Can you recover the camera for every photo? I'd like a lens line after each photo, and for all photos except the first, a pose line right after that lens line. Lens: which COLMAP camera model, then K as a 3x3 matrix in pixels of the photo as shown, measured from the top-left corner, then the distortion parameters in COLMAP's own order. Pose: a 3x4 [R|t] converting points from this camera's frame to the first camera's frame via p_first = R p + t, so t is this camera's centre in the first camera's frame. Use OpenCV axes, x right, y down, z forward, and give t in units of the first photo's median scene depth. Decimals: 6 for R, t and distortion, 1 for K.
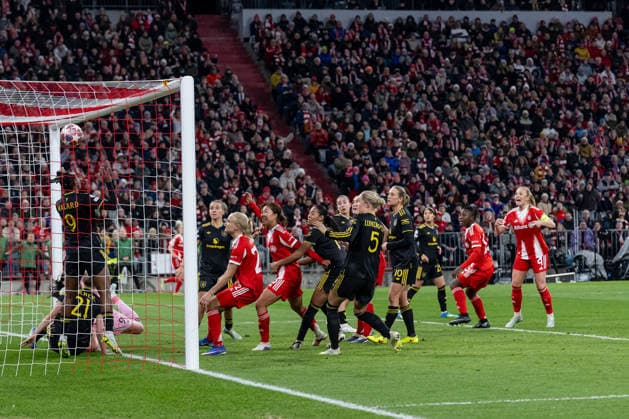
lens RADIAL K [[3860.0, 0, 314.8], [0, 3860.0, 211.2], [0, 0, 1]] dist [0.084383, 0.000000]
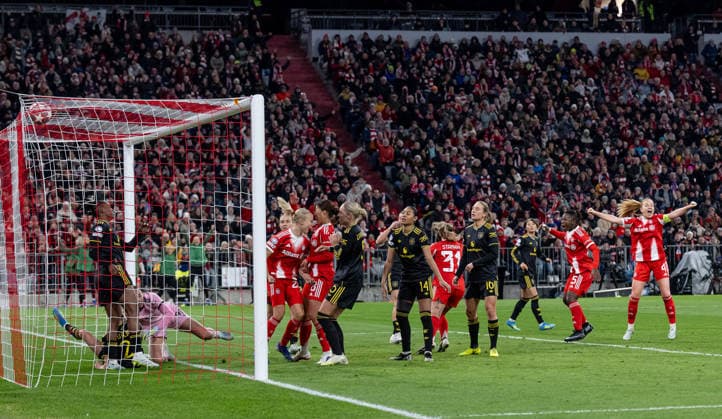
lens RADIAL K [[4299.4, 0, 361.0], [0, 4299.4, 208.0], [0, 0, 1]] dist [0.055434, 0.000000]
pose [[0.999945, 0.003934, -0.009746, 0.005819], [-0.003941, 0.999992, -0.000654, -0.004105], [0.009743, 0.000692, 0.999952, -0.144984]]
